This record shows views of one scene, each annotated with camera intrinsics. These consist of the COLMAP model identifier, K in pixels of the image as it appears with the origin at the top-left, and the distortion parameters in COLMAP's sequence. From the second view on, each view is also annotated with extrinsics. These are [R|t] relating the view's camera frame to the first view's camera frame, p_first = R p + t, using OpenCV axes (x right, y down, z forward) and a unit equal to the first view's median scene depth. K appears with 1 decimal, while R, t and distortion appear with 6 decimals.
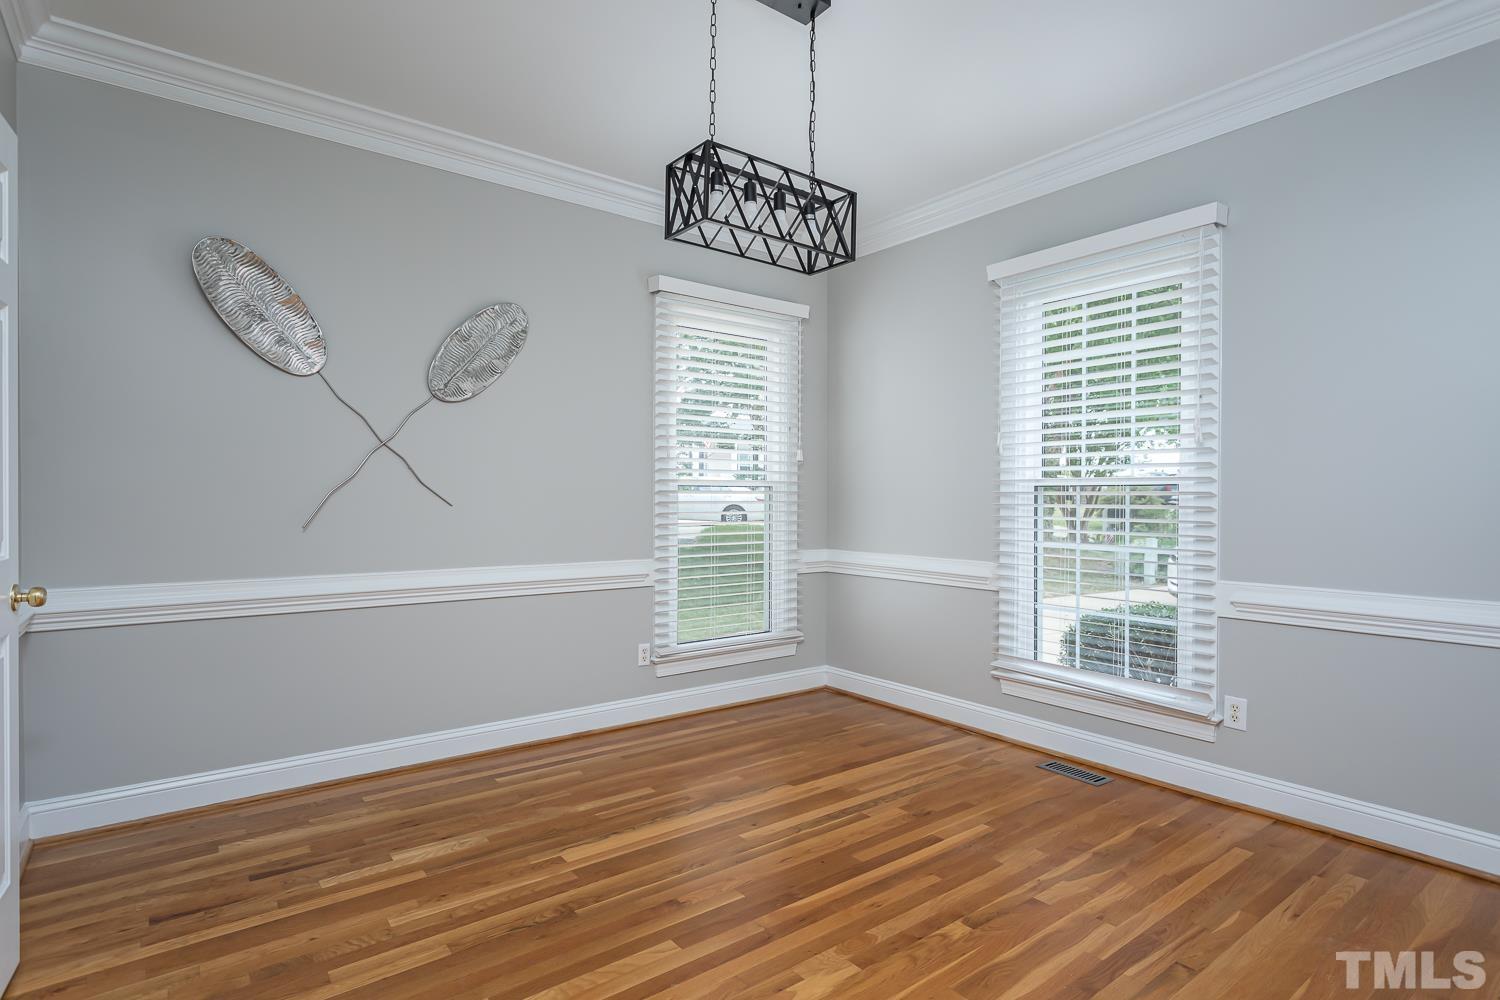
lens RADIAL K [[766.6, 0, 750.0], [0, 766.6, 500.0], [0, 0, 1]] dist [-0.000519, 0.000158]
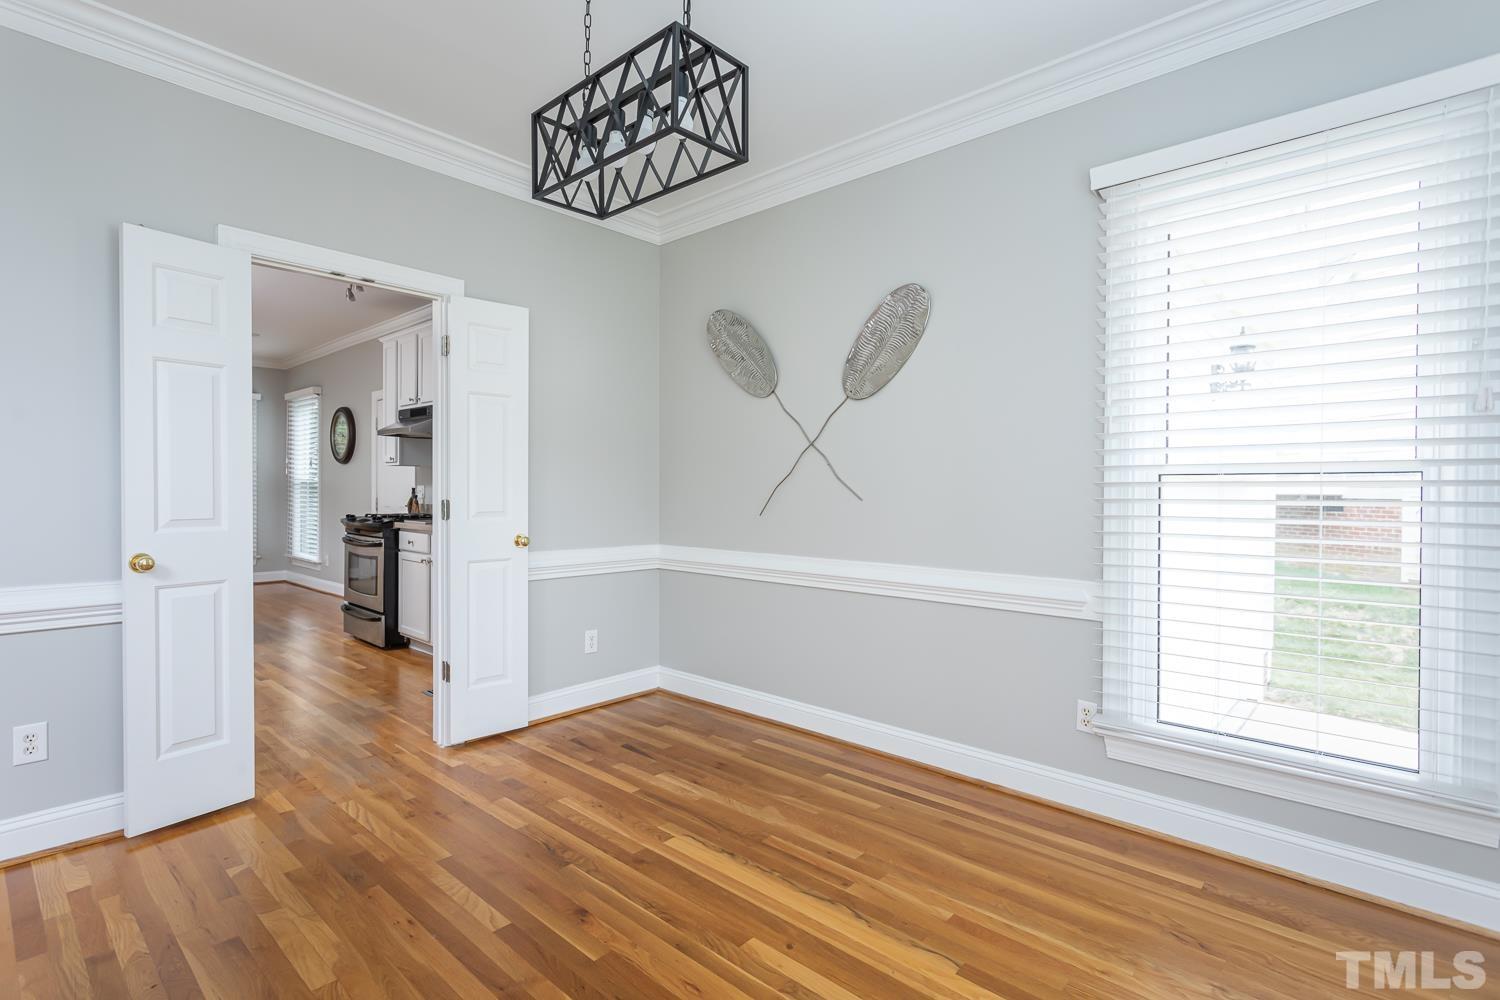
lens RADIAL K [[726.1, 0, 750.0], [0, 726.1, 500.0], [0, 0, 1]] dist [0.003915, 0.000631]
pose [[0.171869, 0.008785, -0.985081, 0.677674], [-0.007622, 0.999942, 0.007587, 0.004337], [0.985090, 0.006204, 0.171926, 0.867899]]
